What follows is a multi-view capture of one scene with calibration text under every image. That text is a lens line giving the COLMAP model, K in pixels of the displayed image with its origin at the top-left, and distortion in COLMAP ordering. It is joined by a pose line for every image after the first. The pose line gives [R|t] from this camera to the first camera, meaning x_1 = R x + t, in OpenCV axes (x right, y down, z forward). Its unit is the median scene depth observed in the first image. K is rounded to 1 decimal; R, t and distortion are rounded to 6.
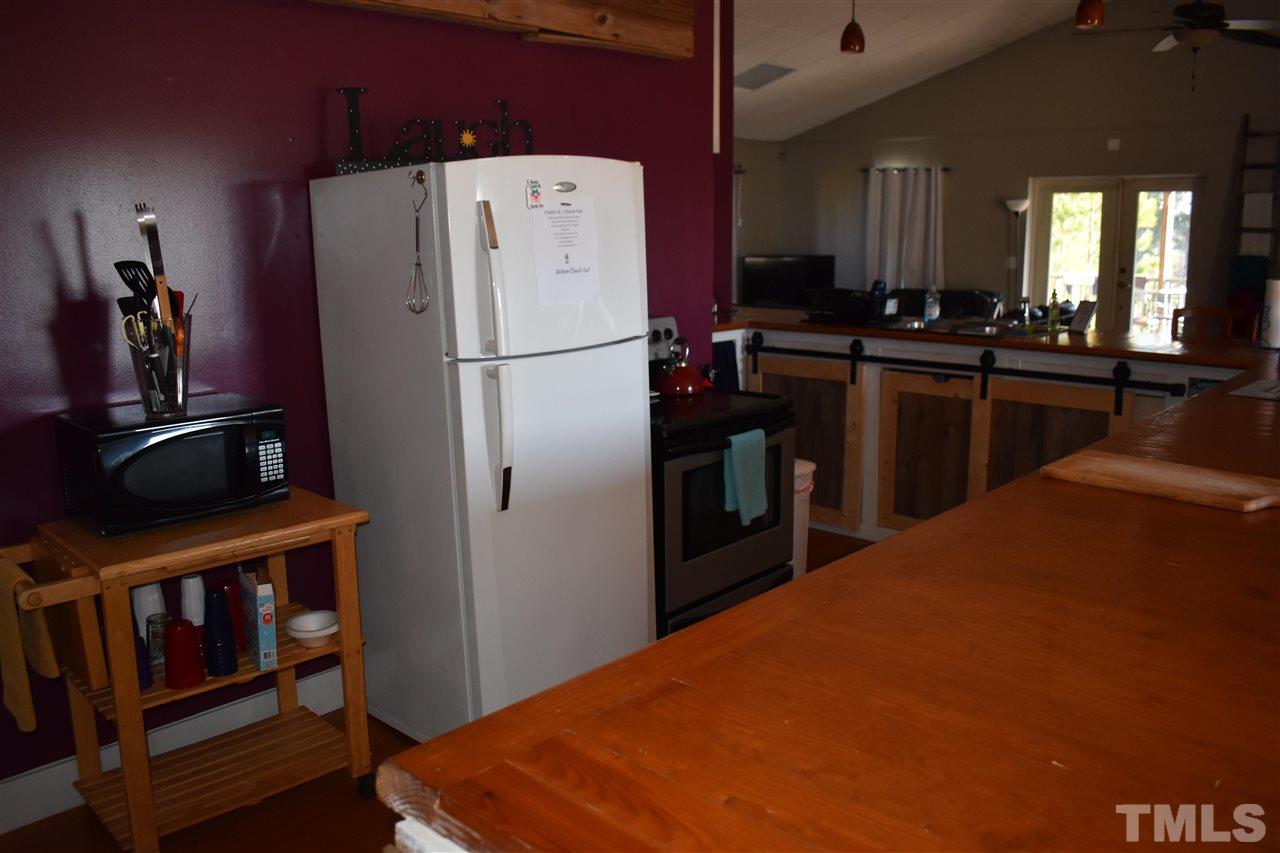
lens RADIAL K [[1025.0, 0, 645.8], [0, 1025.0, 428.5], [0, 0, 1]] dist [-0.088033, -0.005102]
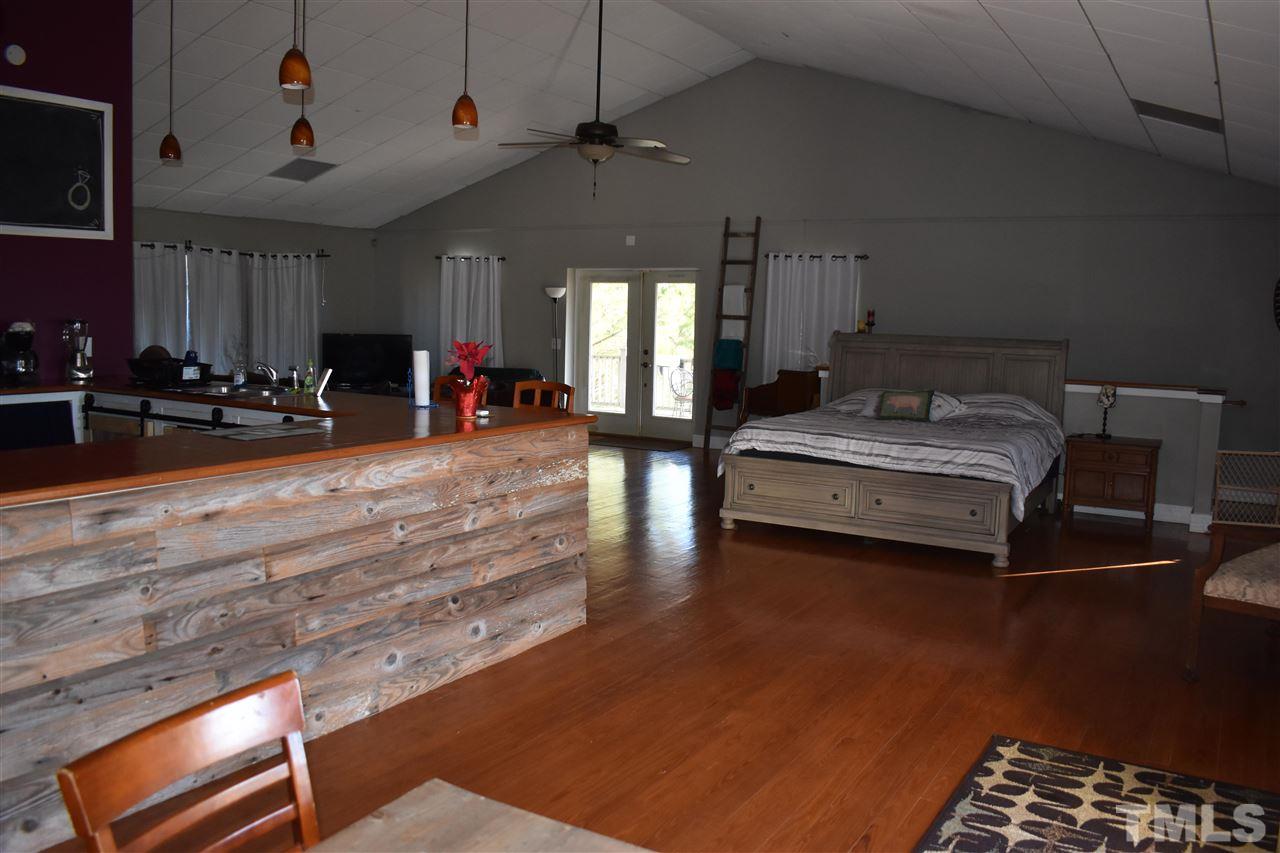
lens RADIAL K [[1025.0, 0, 634.6], [0, 1025.0, 425.1], [0, 0, 1]] dist [-0.088033, -0.005102]
pose [[0.978309, 0.010792, 0.206870, 0.244570], [0.006340, 0.996614, -0.081974, 0.019258], [-0.207054, 0.081508, 0.974928, -0.117193]]
